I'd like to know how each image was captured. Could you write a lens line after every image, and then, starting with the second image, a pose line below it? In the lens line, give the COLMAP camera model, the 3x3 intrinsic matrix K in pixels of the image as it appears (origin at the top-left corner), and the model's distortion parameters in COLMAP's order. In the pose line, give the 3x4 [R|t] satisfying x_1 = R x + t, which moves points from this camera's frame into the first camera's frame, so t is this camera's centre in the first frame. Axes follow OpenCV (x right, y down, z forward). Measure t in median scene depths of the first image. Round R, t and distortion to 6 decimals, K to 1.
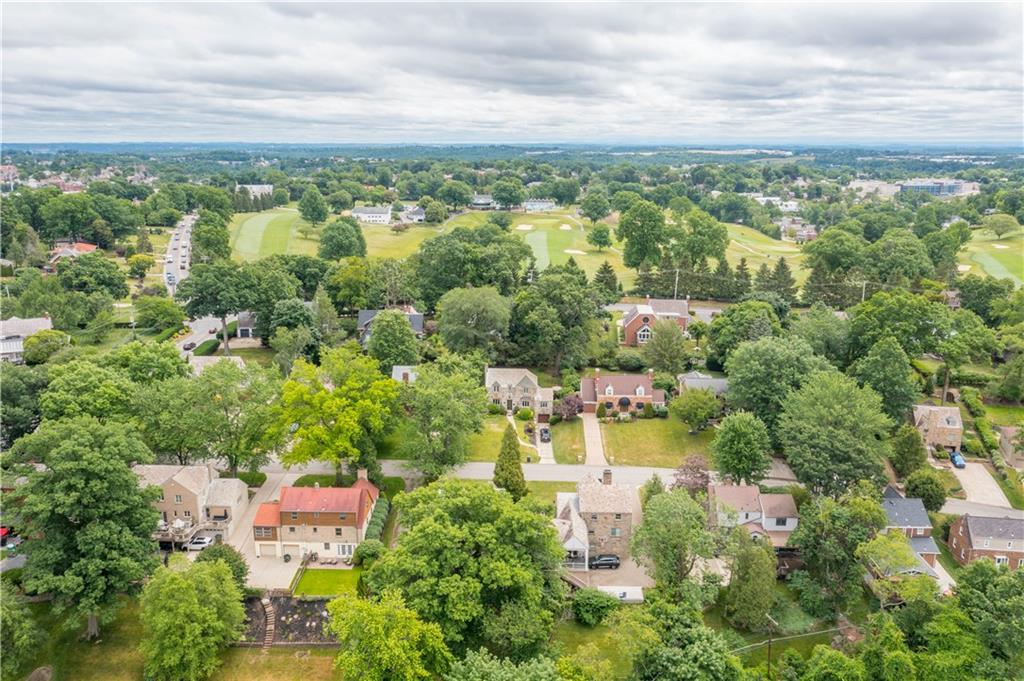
lens RADIAL K [[811.6, 0, 512.0], [0, 811.6, 340.5], [0, 0, 1]] dist [-0.007534, 0.001484]
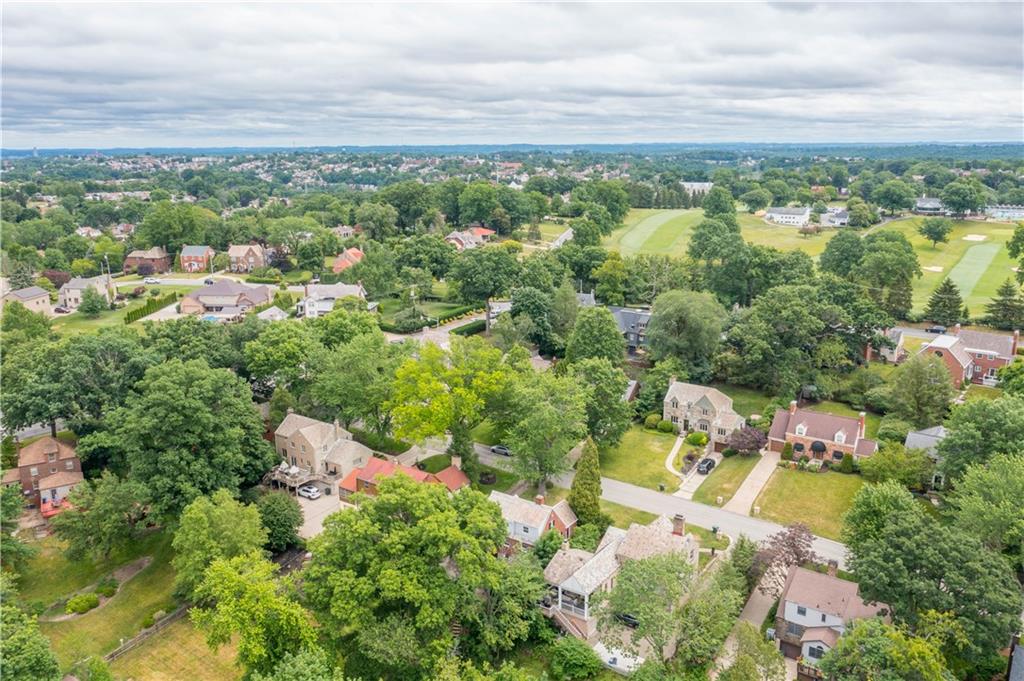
lens RADIAL K [[811.6, 0, 512.0], [0, 811.6, 340.5], [0, 0, 1]] dist [-0.007534, 0.001484]
pose [[0.832900, 0.121750, -0.539865, 0.072570], [-0.121781, 0.991911, 0.035813, -0.004986], [0.539858, 0.035917, 0.840990, 0.035729]]
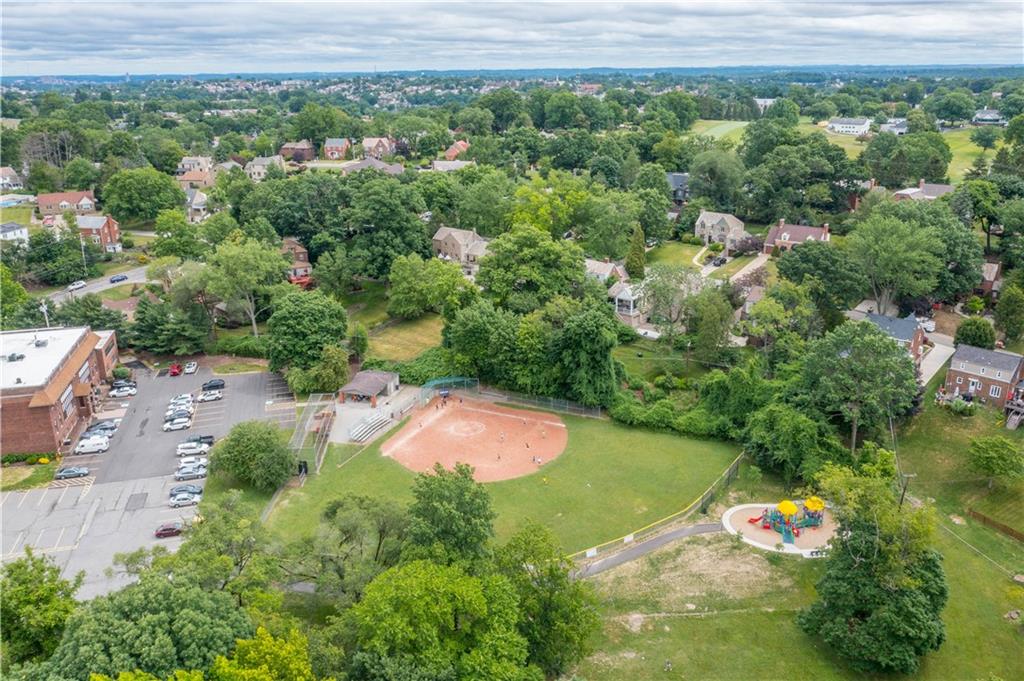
lens RADIAL K [[811.6, 0, 512.0], [0, 811.6, 340.5], [0, 0, 1]] dist [-0.007534, 0.001484]
pose [[0.777812, 0.188032, -0.599711, 0.131839], [-0.134939, 0.981907, 0.132852, 0.025539], [0.613841, -0.022409, 0.789112, -0.050229]]
